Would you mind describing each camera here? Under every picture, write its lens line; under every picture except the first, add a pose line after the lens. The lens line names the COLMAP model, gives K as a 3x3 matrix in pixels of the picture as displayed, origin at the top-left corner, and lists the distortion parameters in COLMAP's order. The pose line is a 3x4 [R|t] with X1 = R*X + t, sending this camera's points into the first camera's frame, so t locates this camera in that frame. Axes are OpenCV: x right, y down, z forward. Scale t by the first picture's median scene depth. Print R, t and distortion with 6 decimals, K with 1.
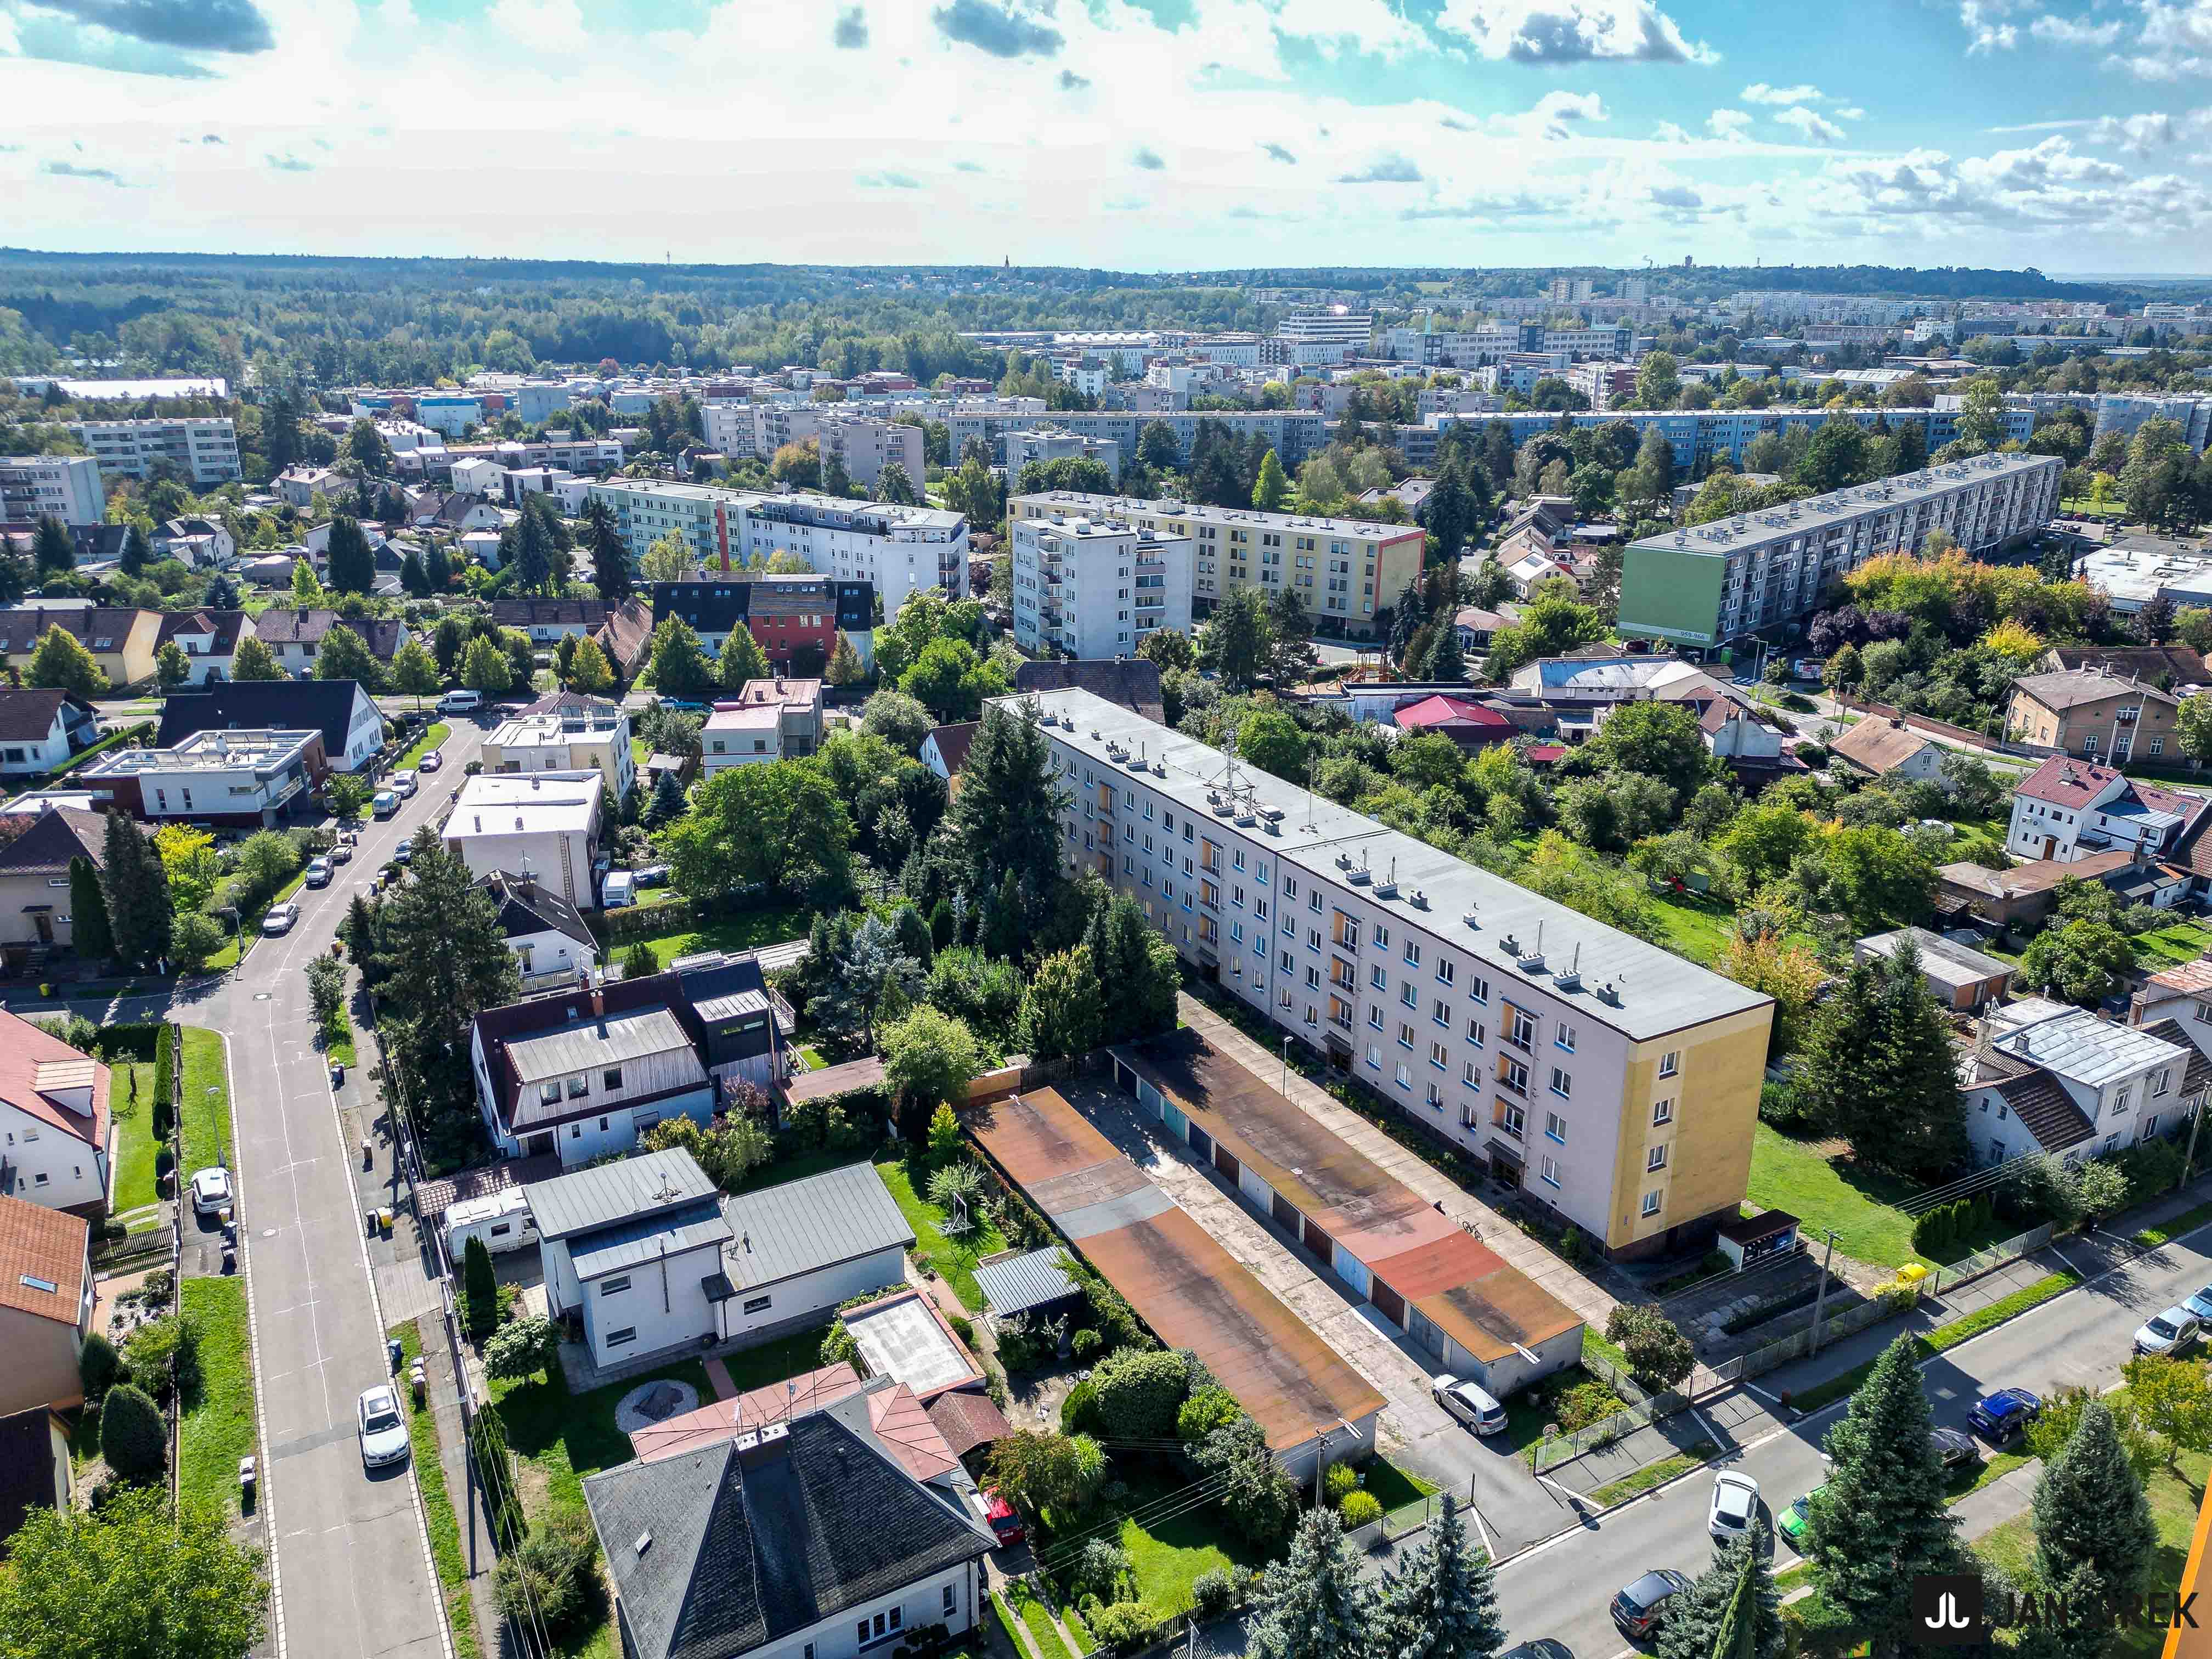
lens RADIAL K [[1571.1, 0, 1106.0], [0, 1571.1, 829.5], [0, 0, 1]] dist [0.106549, -0.117882]
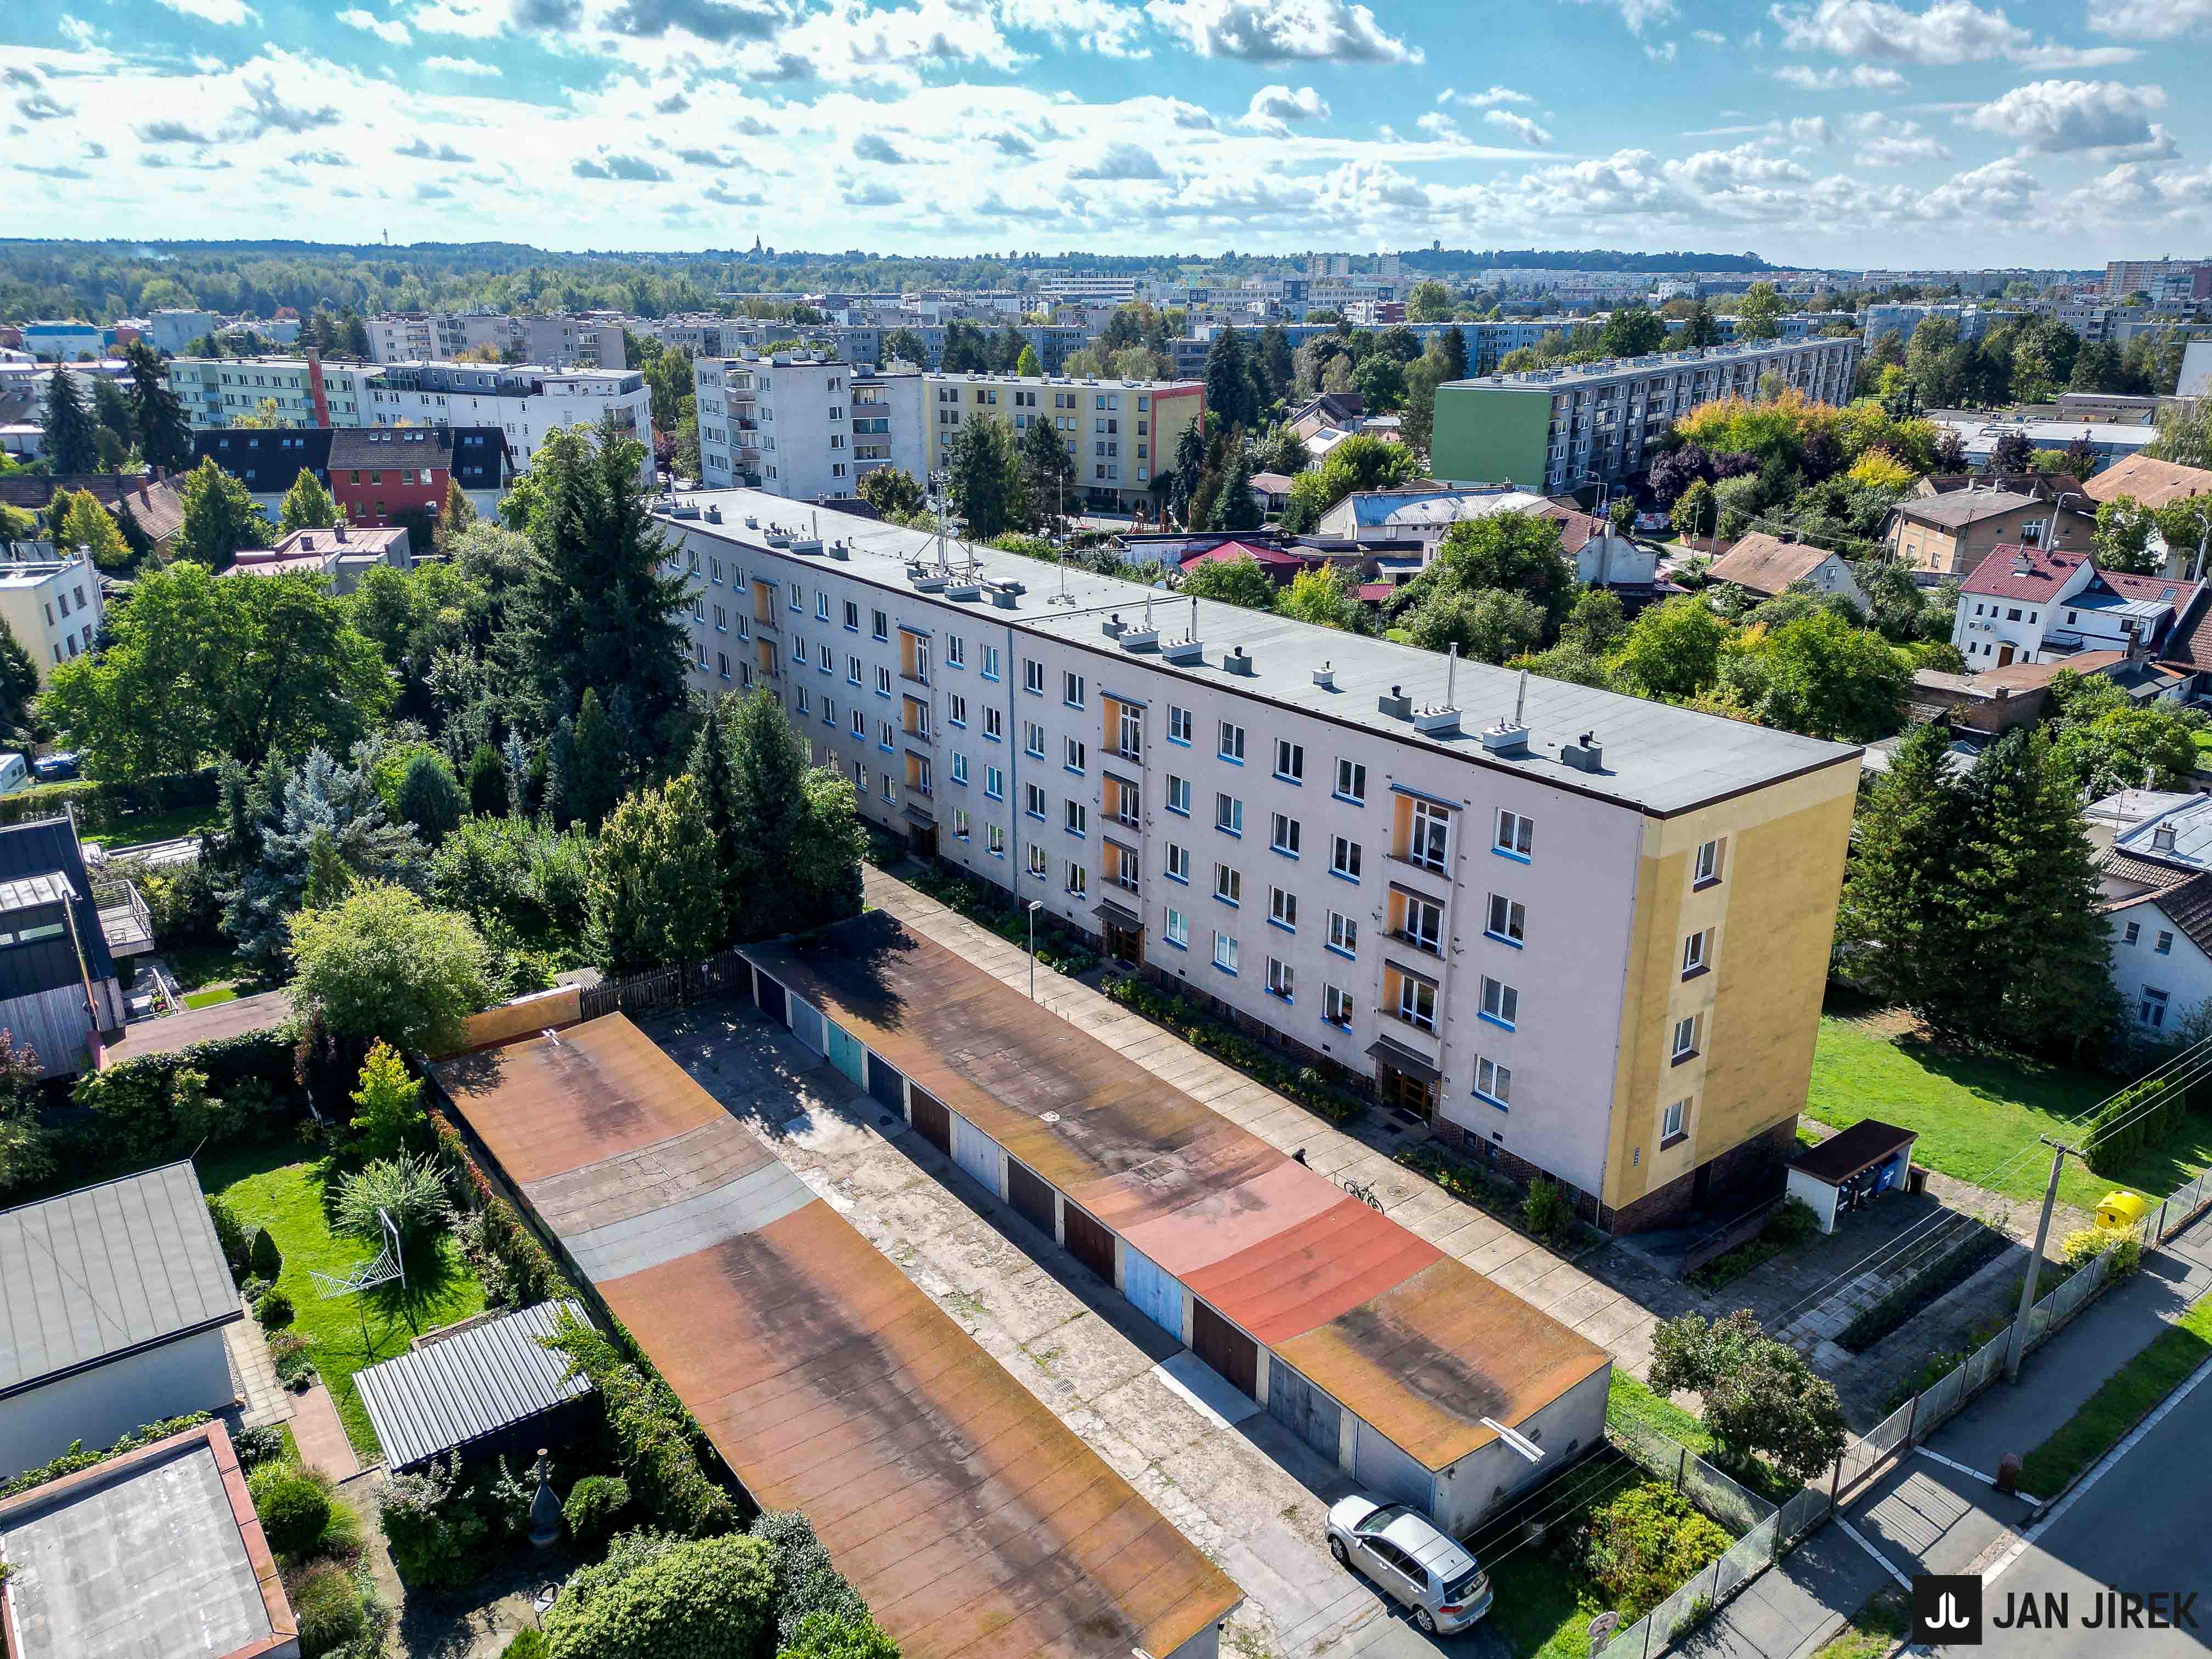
lens RADIAL K [[1571.1, 0, 1106.0], [0, 1571.1, 829.5], [0, 0, 1]] dist [0.106549, -0.117882]
pose [[0.990257, -0.047821, 0.130780, 0.067946], [0.047737, 0.998853, 0.003776, 0.106336], [-0.130811, 0.002504, 0.991404, 0.417723]]
